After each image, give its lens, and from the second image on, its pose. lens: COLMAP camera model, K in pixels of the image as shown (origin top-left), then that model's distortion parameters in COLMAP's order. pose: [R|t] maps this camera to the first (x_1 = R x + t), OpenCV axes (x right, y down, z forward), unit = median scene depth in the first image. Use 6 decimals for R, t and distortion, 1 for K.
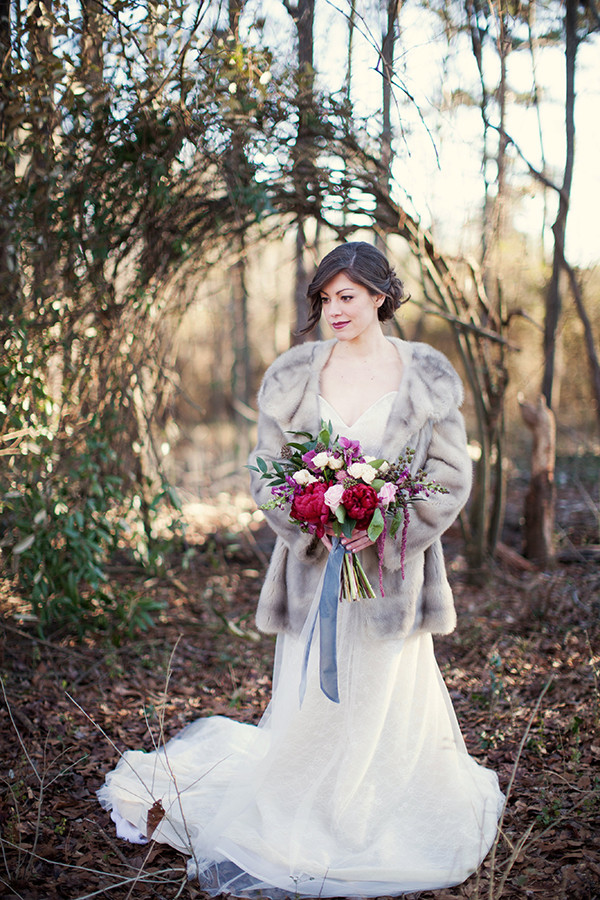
lens RADIAL K [[1282.2, 0, 300.0], [0, 1282.2, 450.0], [0, 0, 1]] dist [-0.131496, 0.072484]
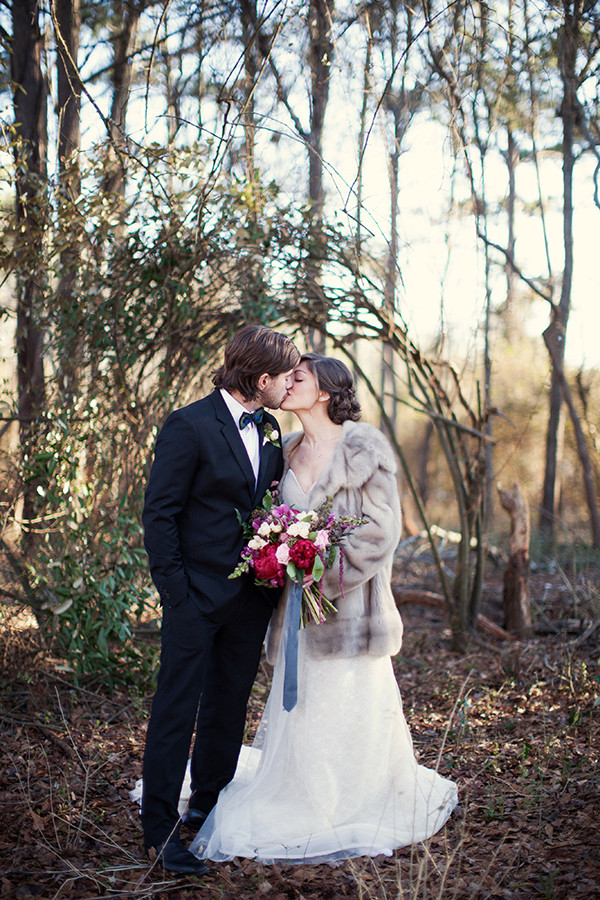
lens RADIAL K [[1282.2, 0, 300.0], [0, 1282.2, 450.0], [0, 0, 1]] dist [-0.131496, 0.072484]
pose [[0.999914, -0.000268, -0.013139, 0.014552], [-0.000794, 0.996729, -0.080813, 0.023456], [0.013118, 0.080816, 0.996643, -0.161517]]
